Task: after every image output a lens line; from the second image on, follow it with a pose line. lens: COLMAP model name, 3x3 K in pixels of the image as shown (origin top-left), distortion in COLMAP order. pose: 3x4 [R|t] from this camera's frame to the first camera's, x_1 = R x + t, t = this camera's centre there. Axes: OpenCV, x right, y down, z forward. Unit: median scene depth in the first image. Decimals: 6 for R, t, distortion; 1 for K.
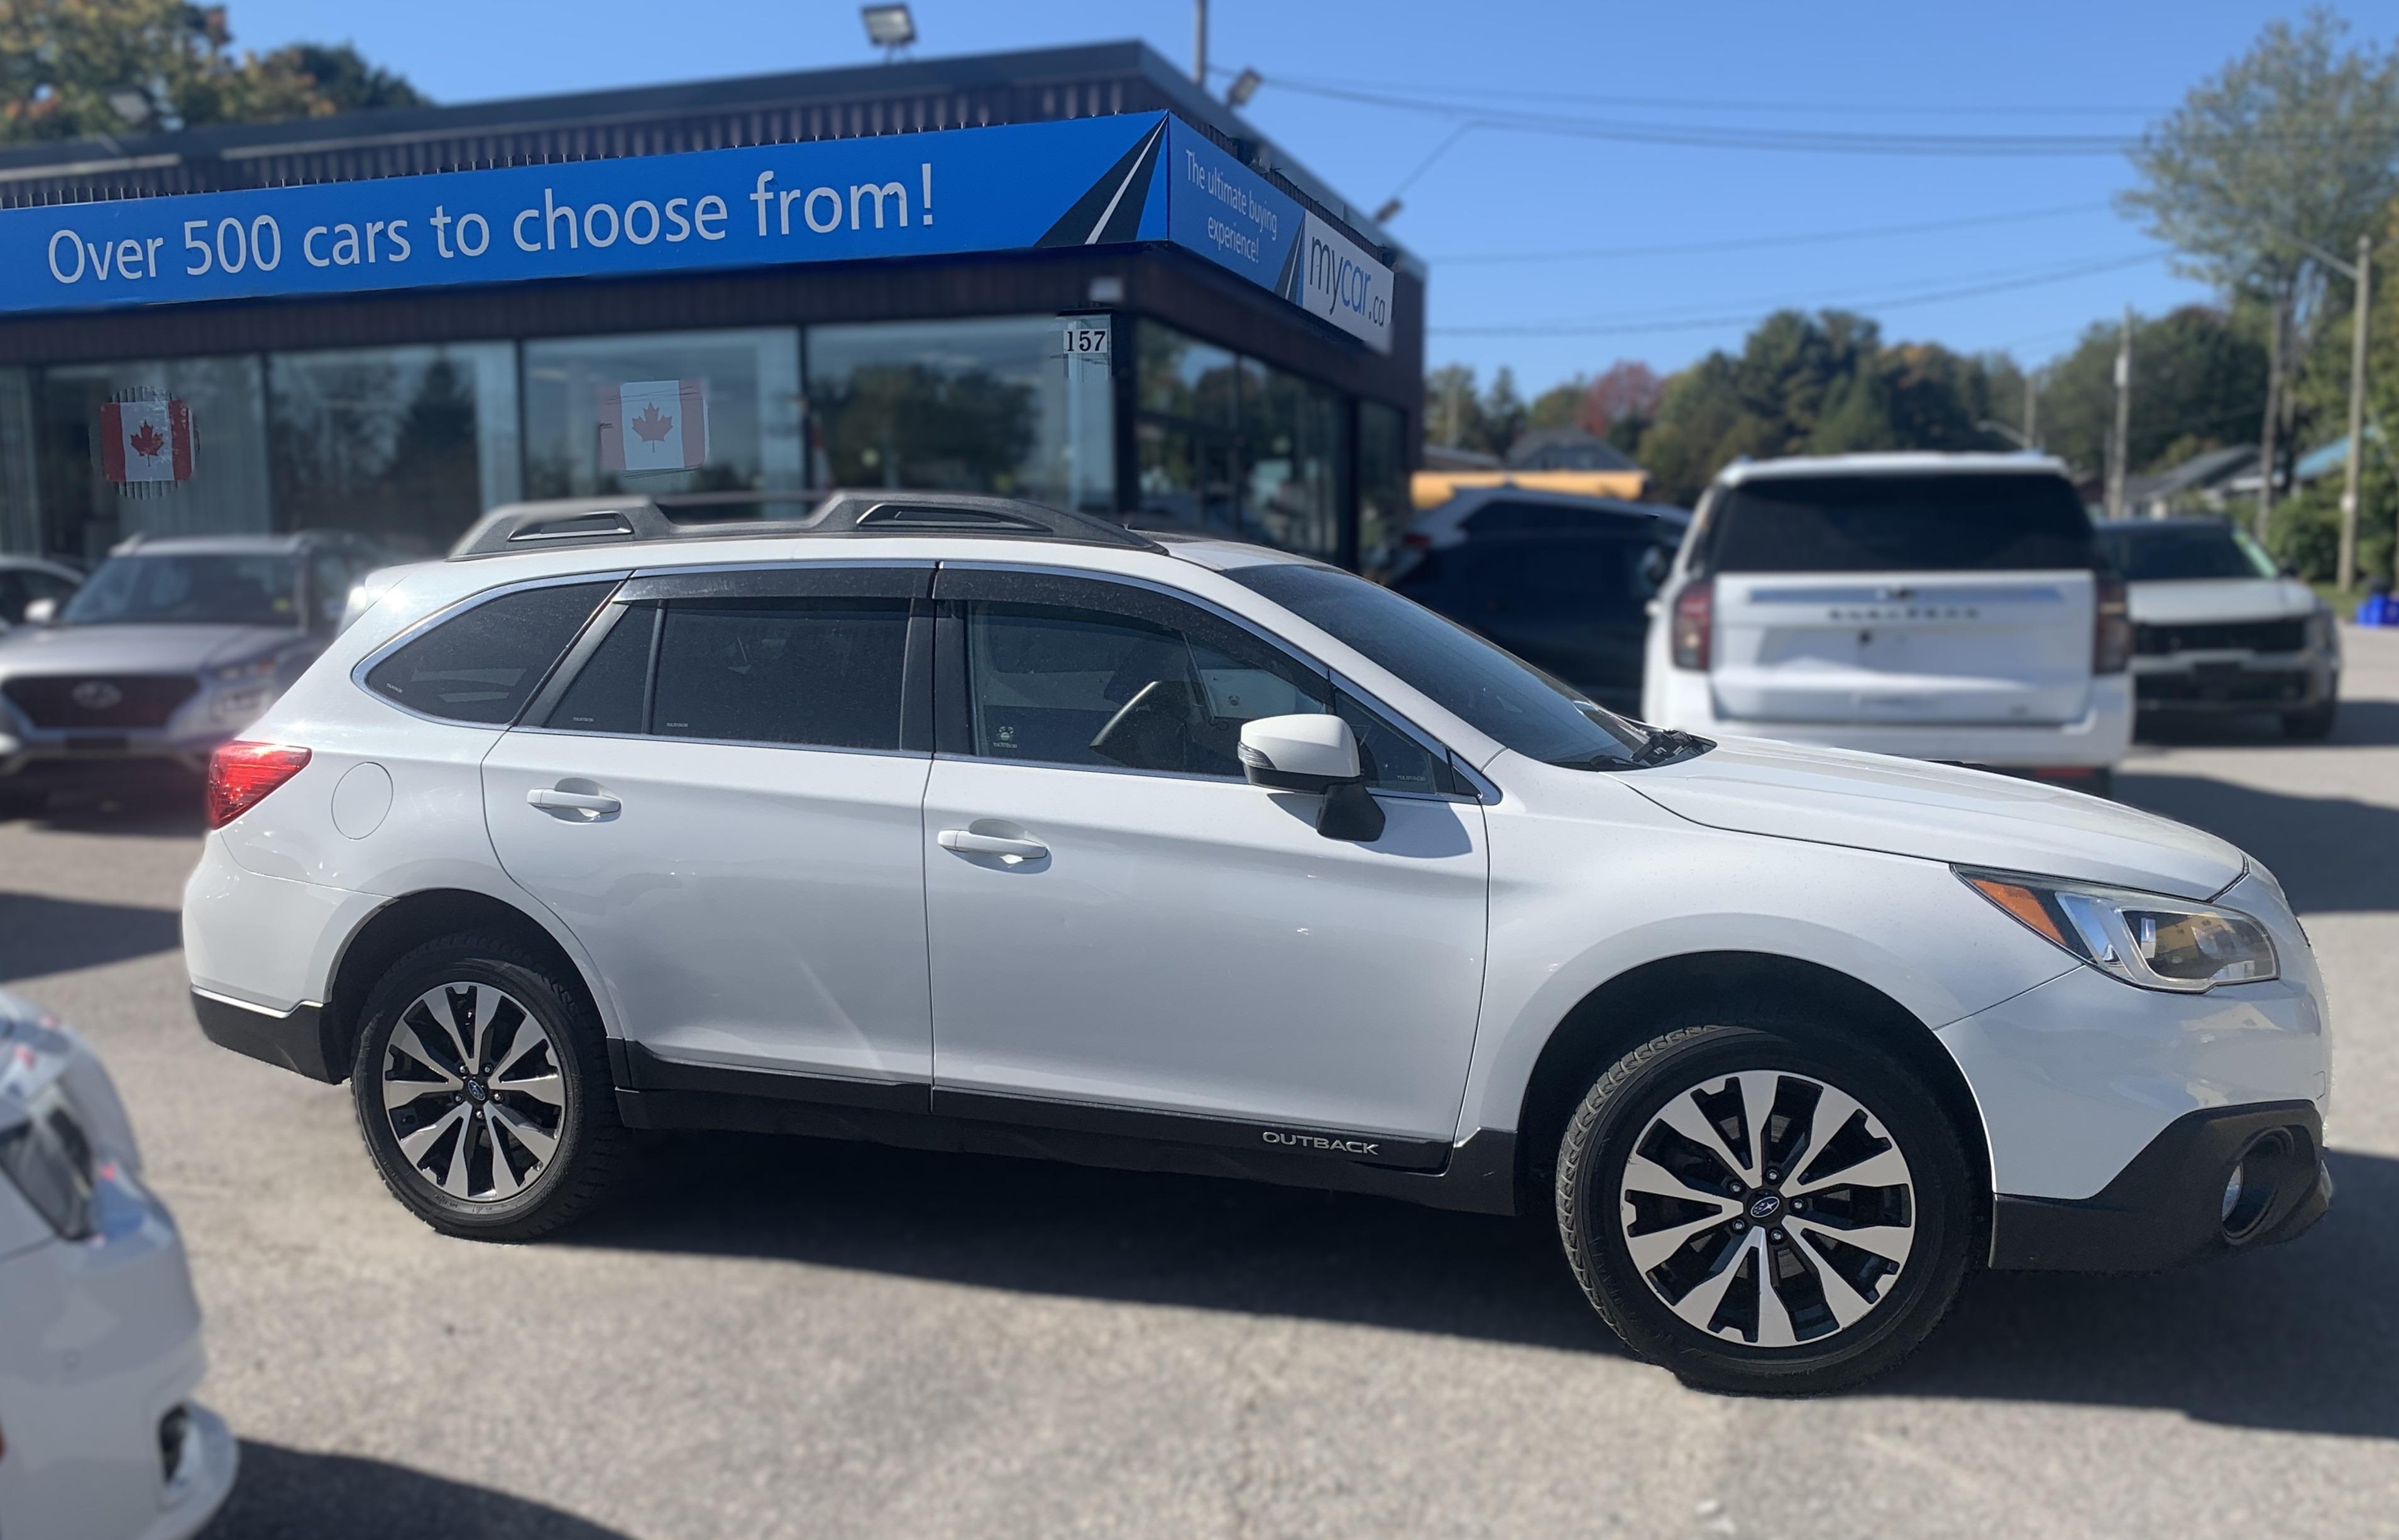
lens RADIAL K [[2136.7, 0, 1201.6], [0, 2136.7, 988.9], [0, 0, 1]] dist [0.063643, -0.164405]
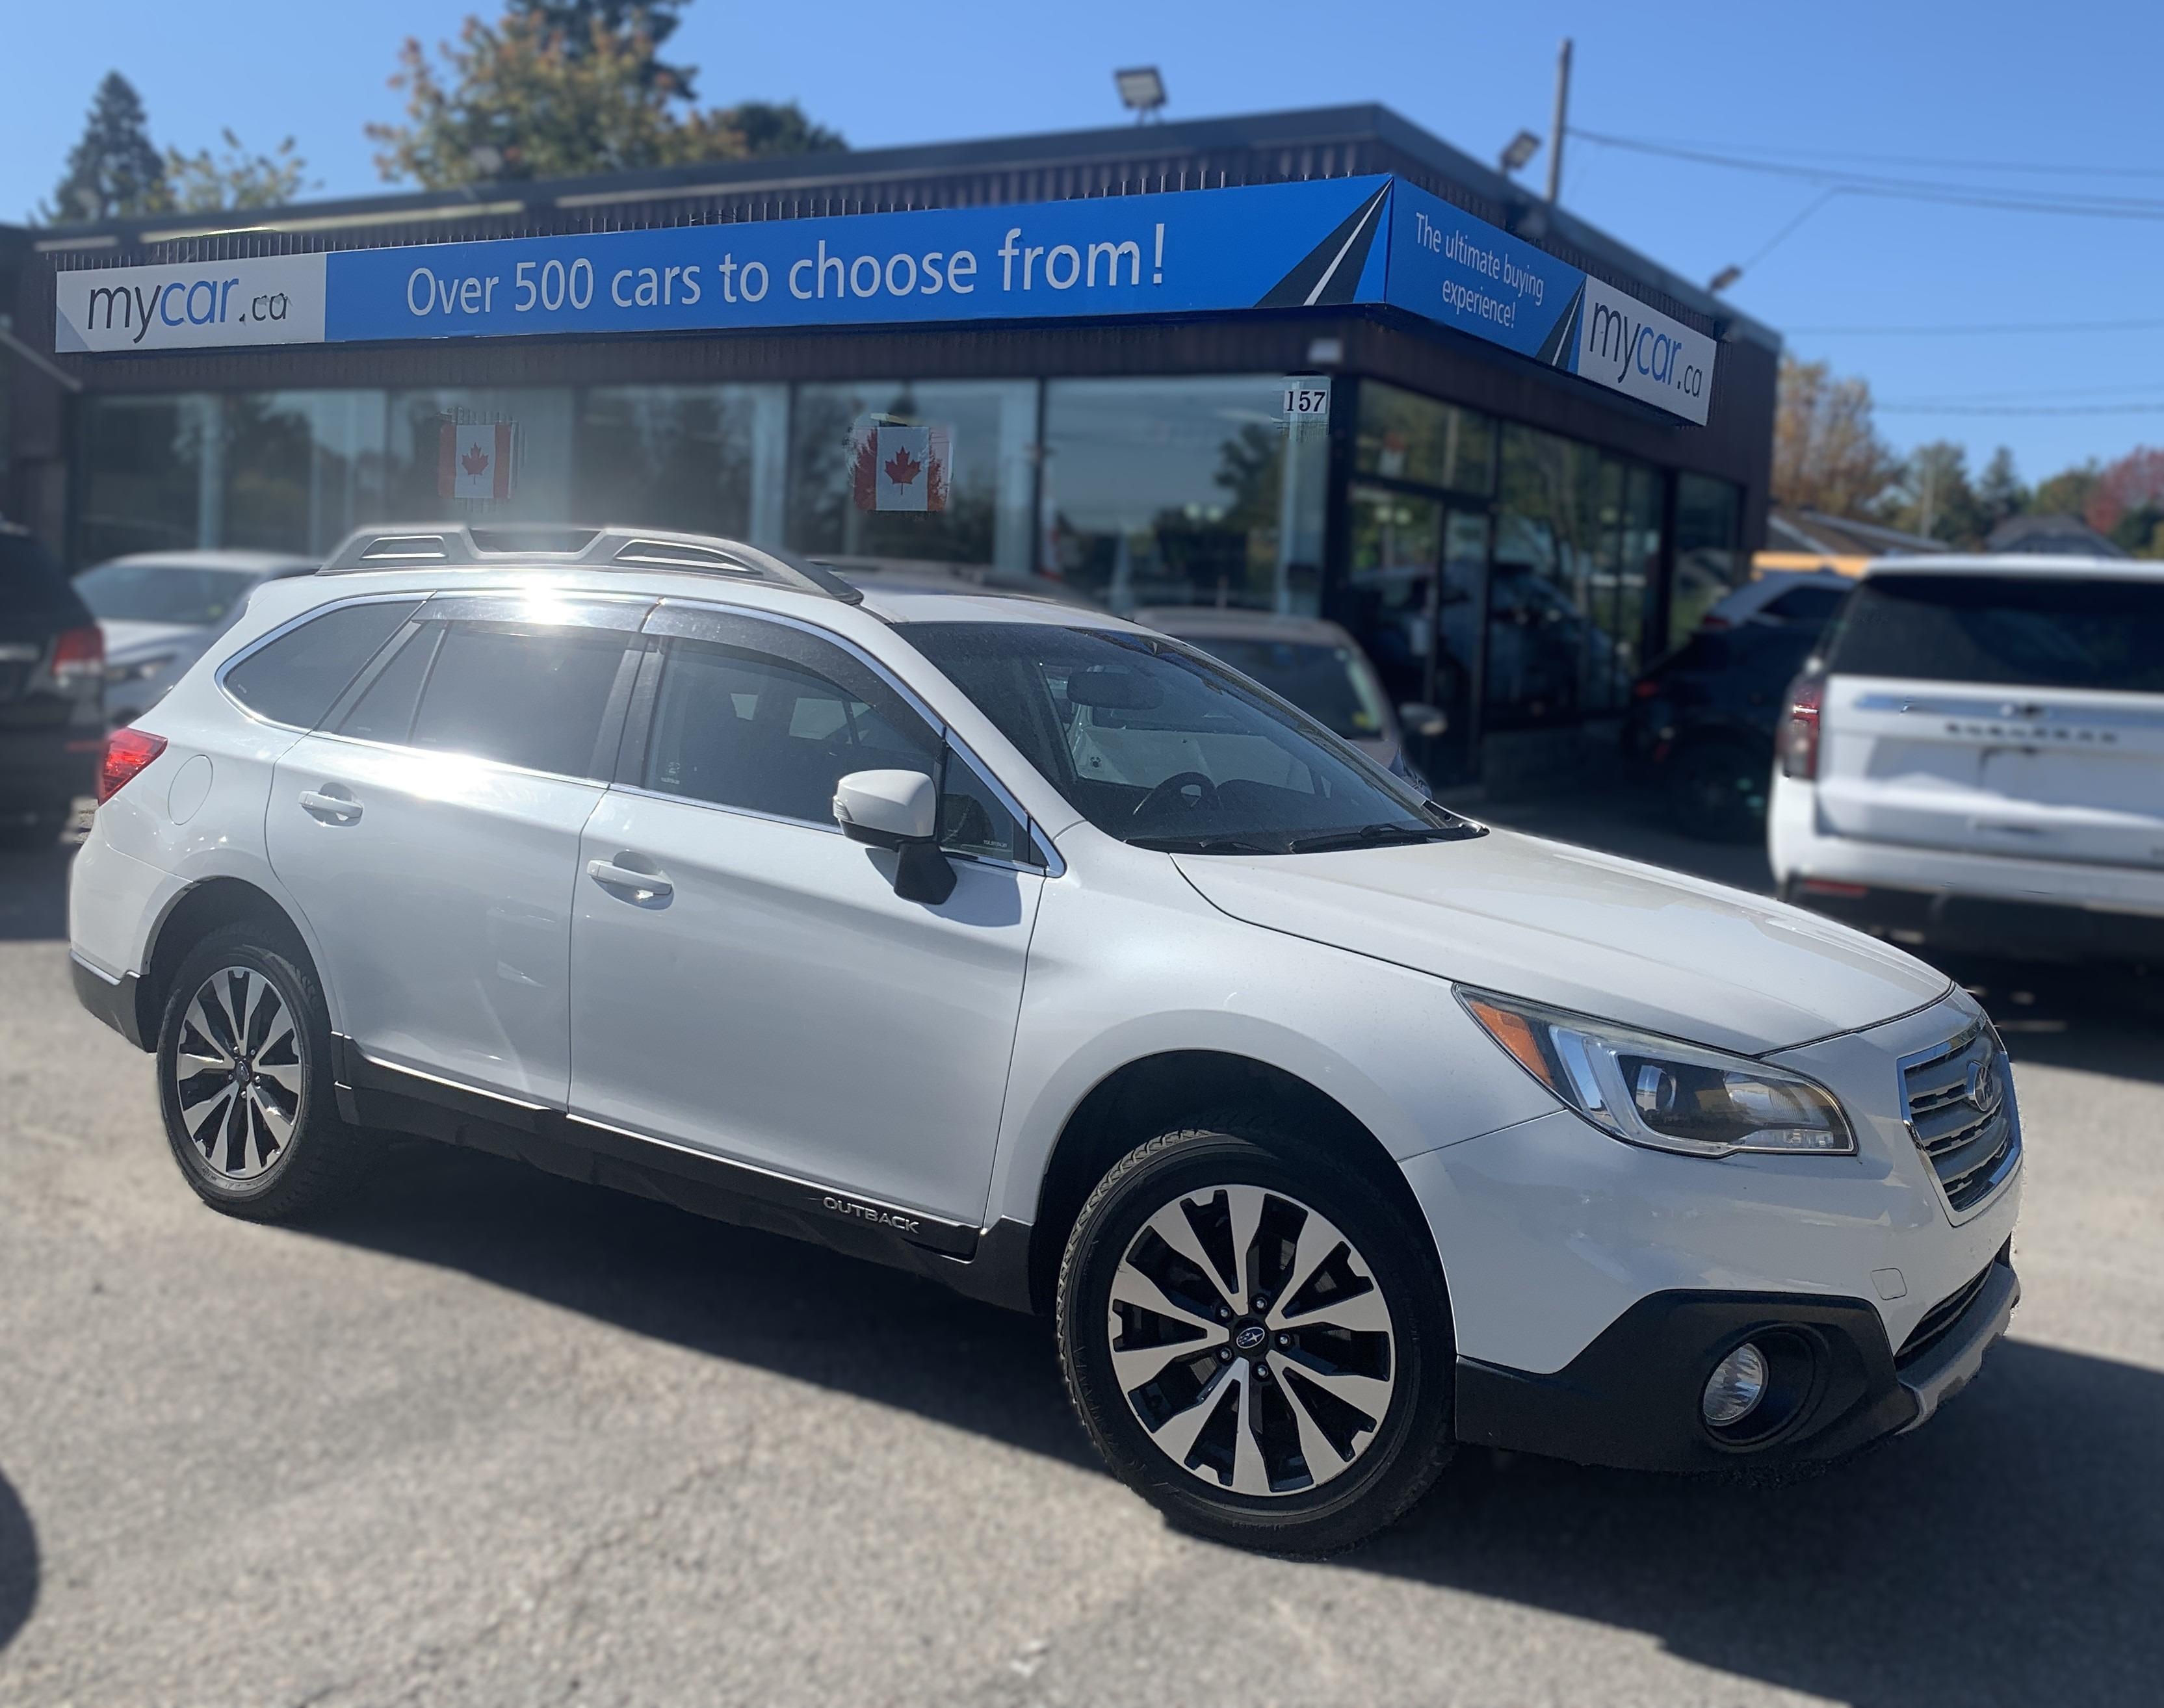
lens RADIAL K [[2259.5, 0, 1082.0], [0, 2259.5, 854.0], [0, 0, 1]] dist [0.024638, -0.002441]
pose [[0.962915, 0.085707, -0.255829, 0.333498], [-0.109510, 0.990739, -0.080269, -0.013867], [0.246581, 0.105308, 0.963384, 0.023143]]
